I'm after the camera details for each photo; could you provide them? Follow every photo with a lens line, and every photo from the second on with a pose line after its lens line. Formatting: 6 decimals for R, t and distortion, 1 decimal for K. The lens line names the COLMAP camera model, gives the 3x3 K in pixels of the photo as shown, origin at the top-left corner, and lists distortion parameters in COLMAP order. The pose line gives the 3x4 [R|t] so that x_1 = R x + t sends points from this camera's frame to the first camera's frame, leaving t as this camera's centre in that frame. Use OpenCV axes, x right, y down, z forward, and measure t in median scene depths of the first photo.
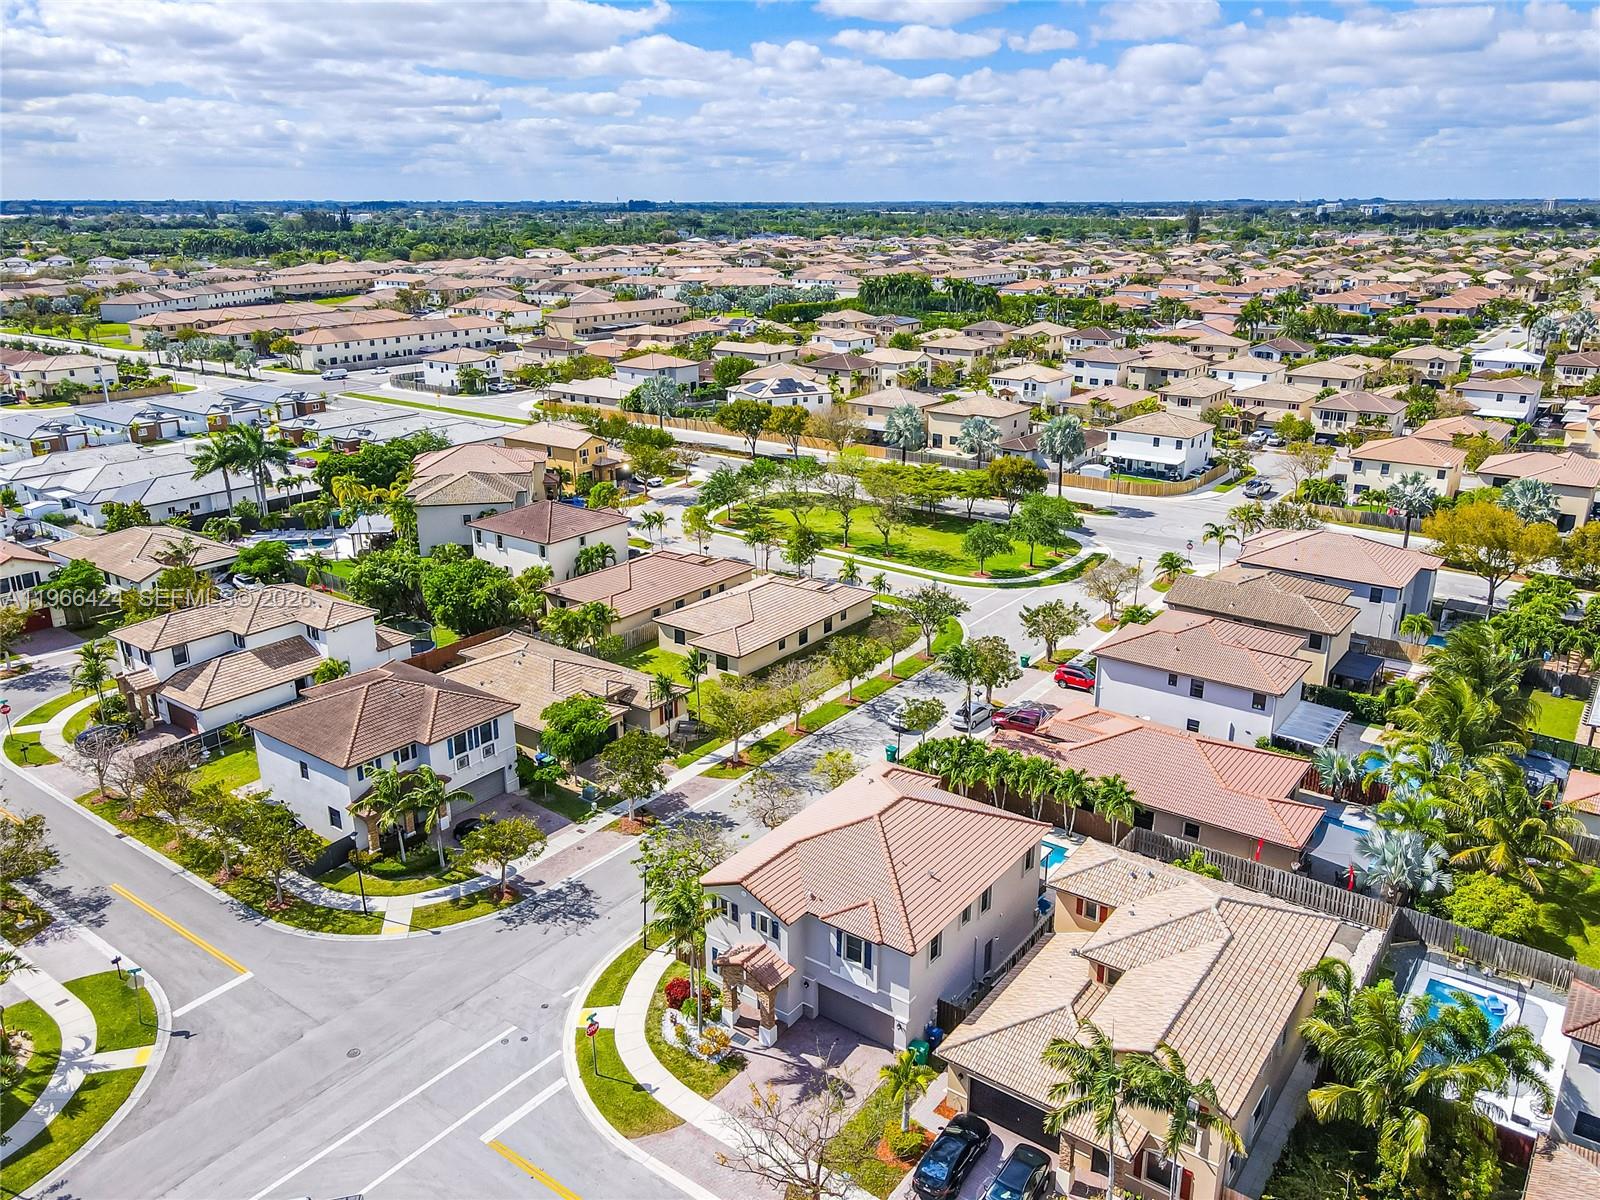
lens RADIAL K [[1187.9, 0, 763.1], [0, 1187.9, 597.6], [0, 0, 1]] dist [0.000430, 0.001943]
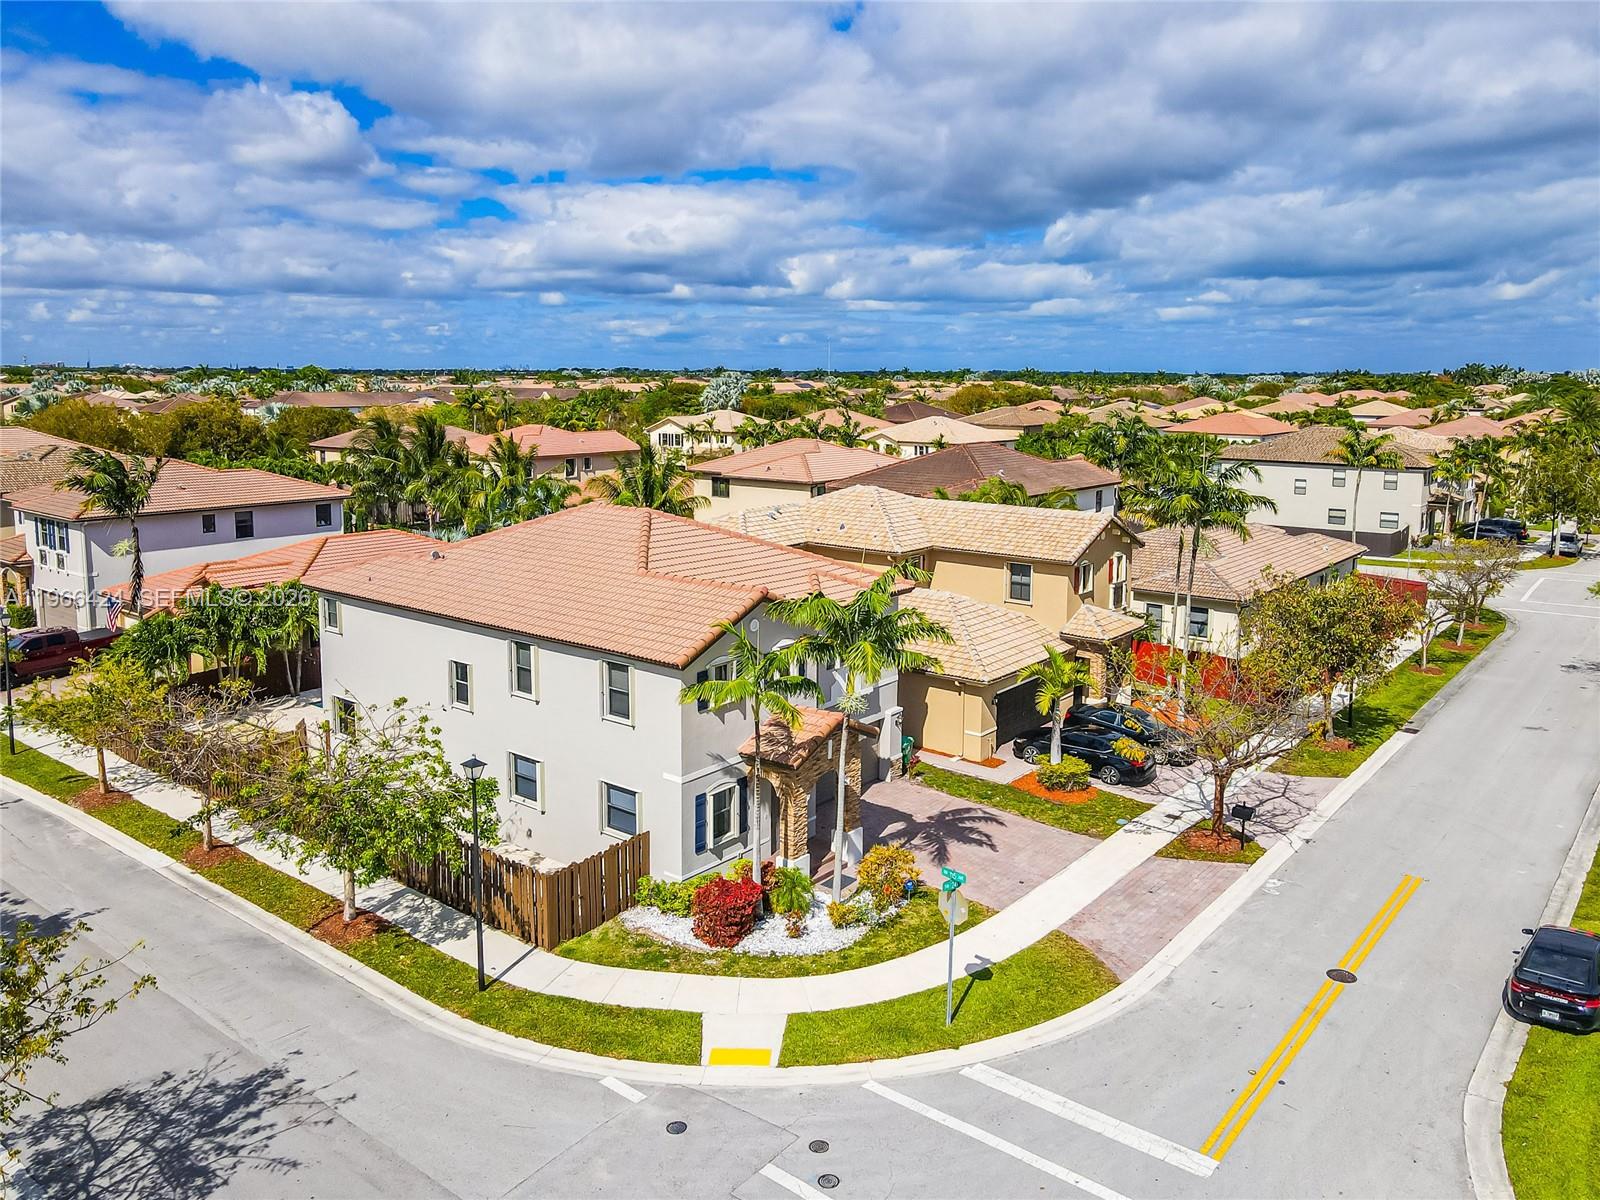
lens RADIAL K [[1187.9, 0, 763.1], [0, 1187.9, 597.6], [0, 0, 1]] dist [0.000430, 0.001943]
pose [[0.030689, -0.173548, 0.984347, -0.524359], [0.298922, 0.941333, 0.156645, 0.142881], [-0.953784, 0.289435, 0.080765, 0.914751]]
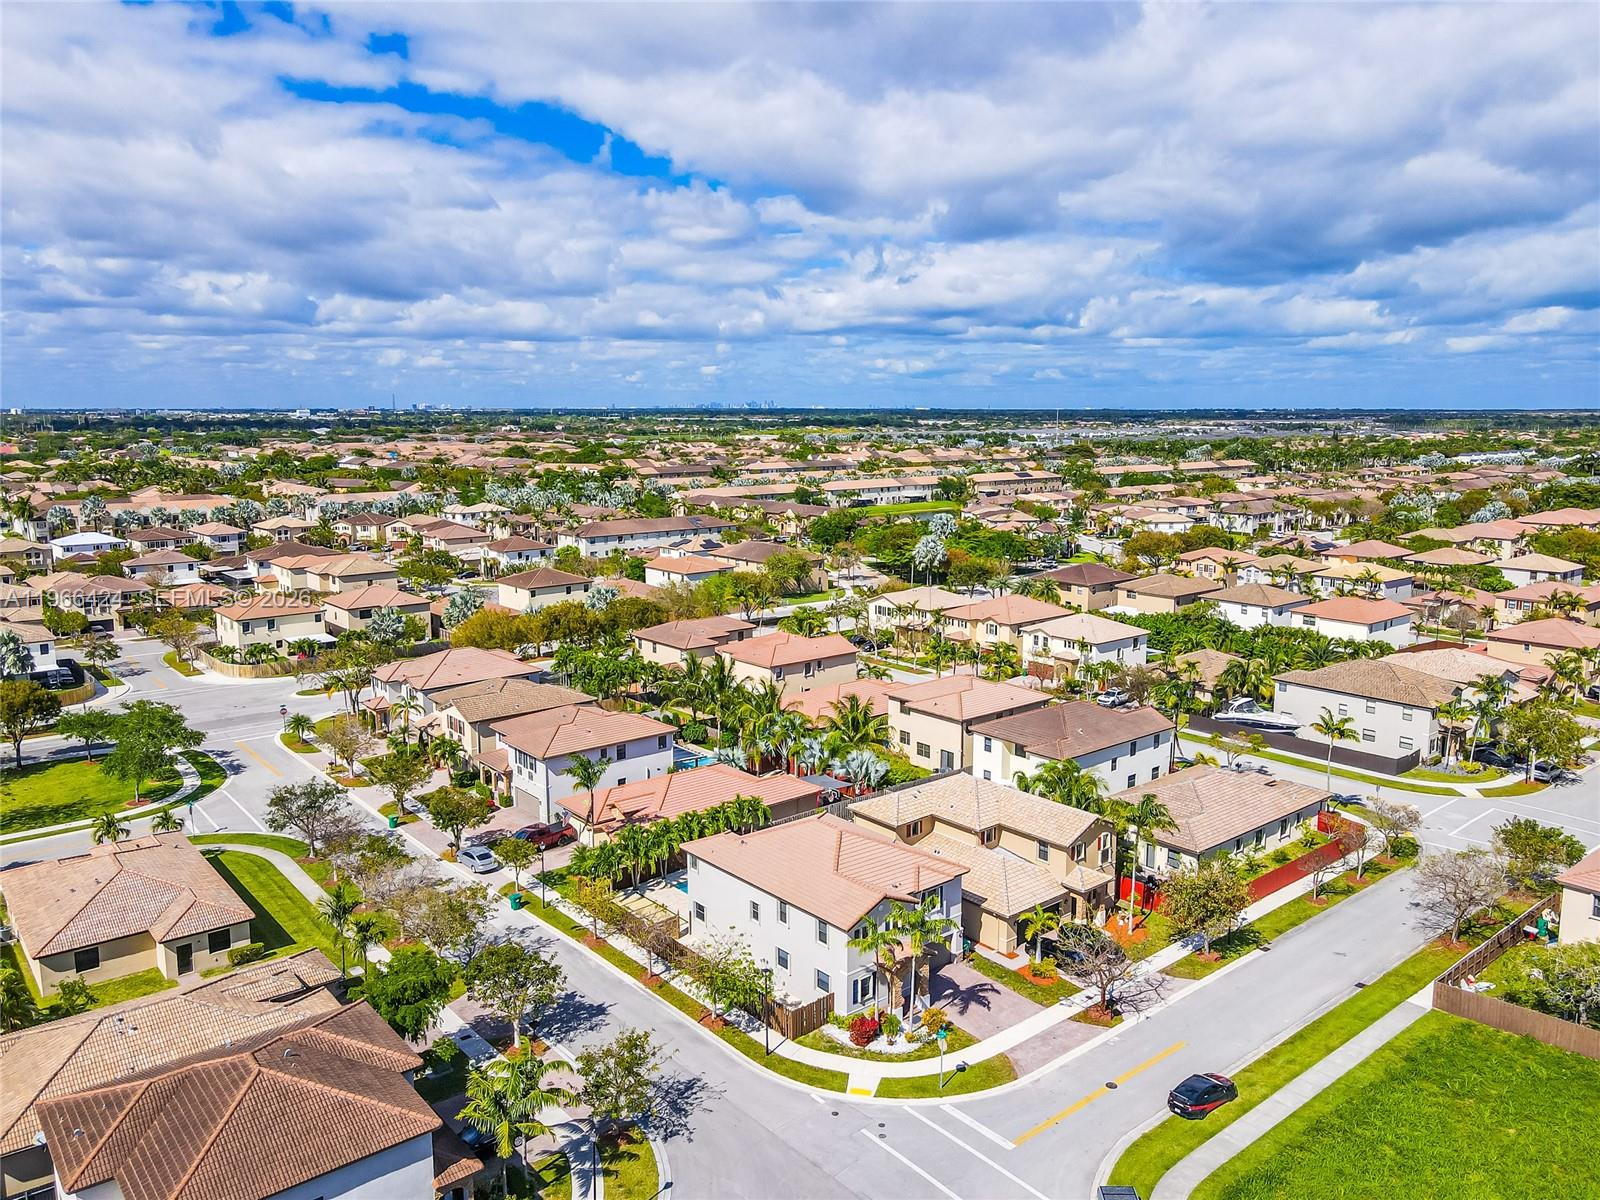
lens RADIAL K [[1173.9, 0, 739.0], [0, 1173.9, 600.4], [0, 0, 1]] dist [0.008358, 0.002082]
pose [[0.248220, -0.157556, 0.955805, -1.172153], [0.304842, 0.949260, 0.077311, -0.211098], [-0.919488, 0.272179, 0.283655, 0.663557]]
